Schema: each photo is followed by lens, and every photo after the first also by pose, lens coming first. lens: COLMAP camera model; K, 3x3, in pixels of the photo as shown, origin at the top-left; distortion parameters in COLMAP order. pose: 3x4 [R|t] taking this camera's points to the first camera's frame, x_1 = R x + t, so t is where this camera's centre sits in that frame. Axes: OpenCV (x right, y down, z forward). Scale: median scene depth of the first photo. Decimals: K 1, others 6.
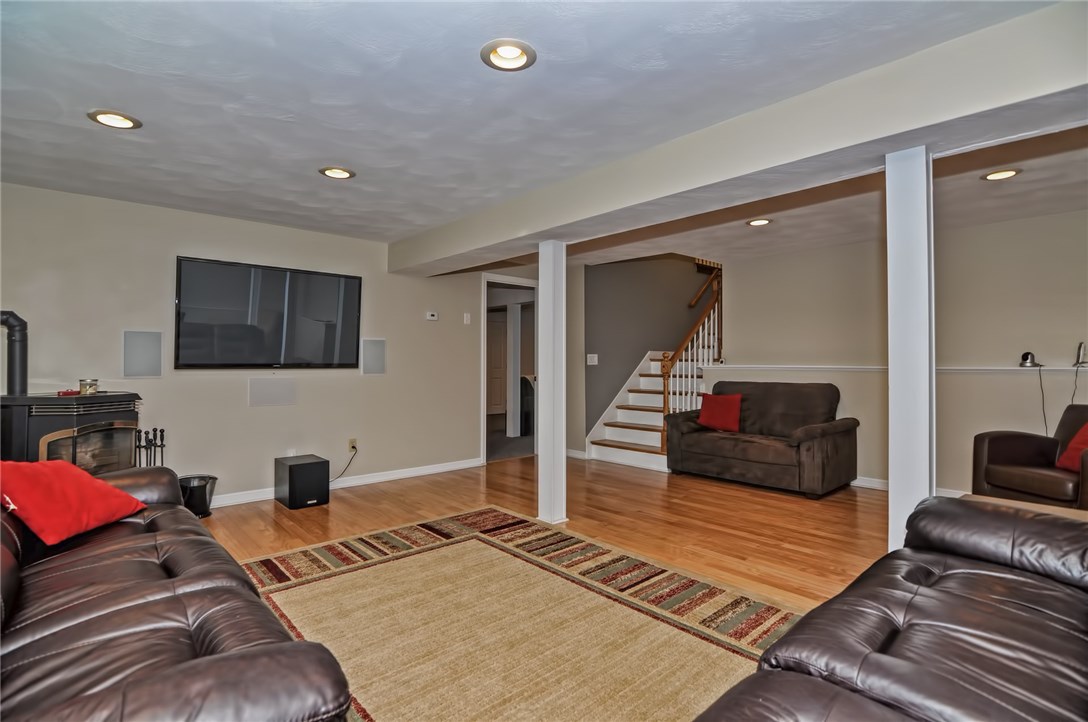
lens RADIAL K [[520.6, 0, 535.9], [0, 520.6, 358.6], [0, 0, 1]] dist [-0.013046, -0.006491]
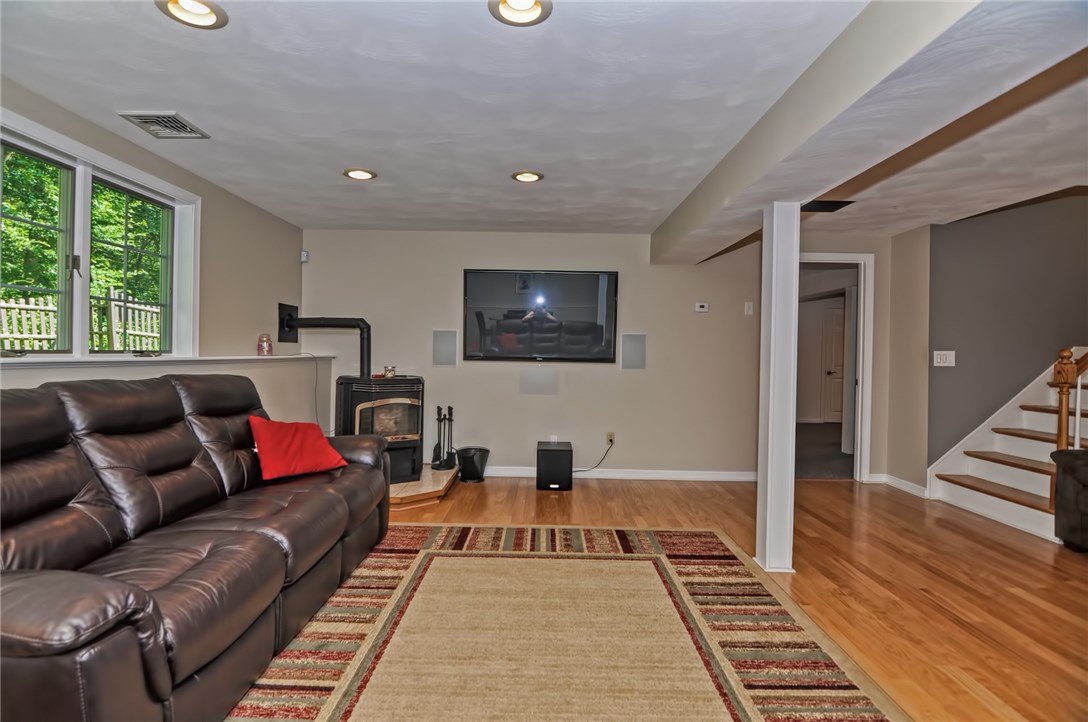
lens RADIAL K [[520.6, 0, 536.6], [0, 520.6, 355.8], [0, 0, 1]] dist [-0.013046, -0.006491]
pose [[0.738902, 0.016336, -0.673615, 0.320603], [-0.010922, 0.999865, 0.012267, -0.008272], [0.673725, -0.001707, 0.738980, 0.218554]]
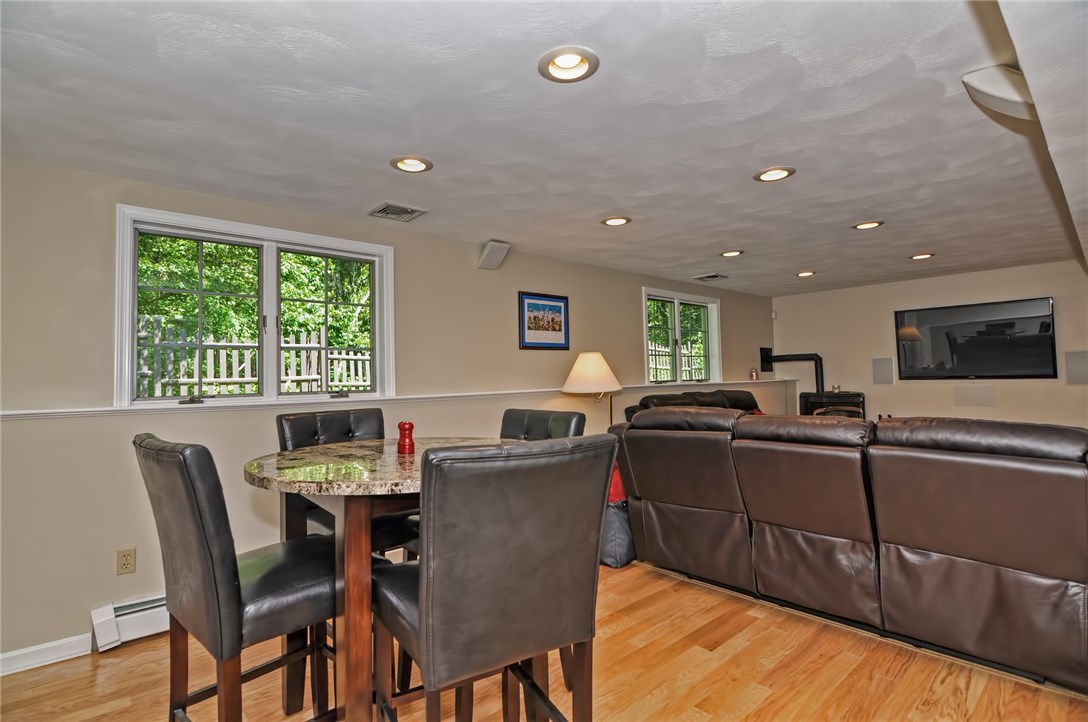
lens RADIAL K [[520.6, 0, 536.9], [0, 520.6, 360.7], [0, 0, 1]] dist [-0.013046, -0.006491]
pose [[-0.012576, -0.030642, -0.999451, 1.099003], [0.029111, 0.999095, -0.030998, -0.025964], [0.999497, -0.029485, -0.011673, -0.147076]]
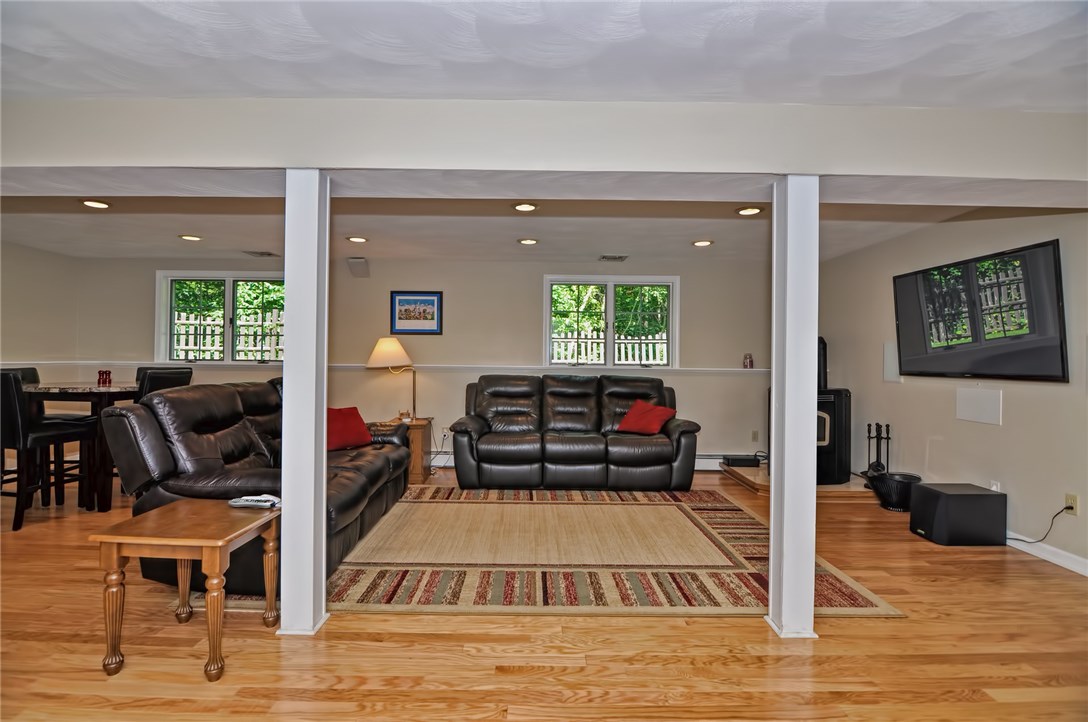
lens RADIAL K [[520.6, 0, 535.4], [0, 520.6, 360.0], [0, 0, 1]] dist [-0.013046, -0.006491]
pose [[-0.661549, -0.006752, -0.749871, 0.783076], [-0.004977, 0.999977, -0.004613, -0.004804], [0.749885, 0.000680, -0.661568, 1.324528]]
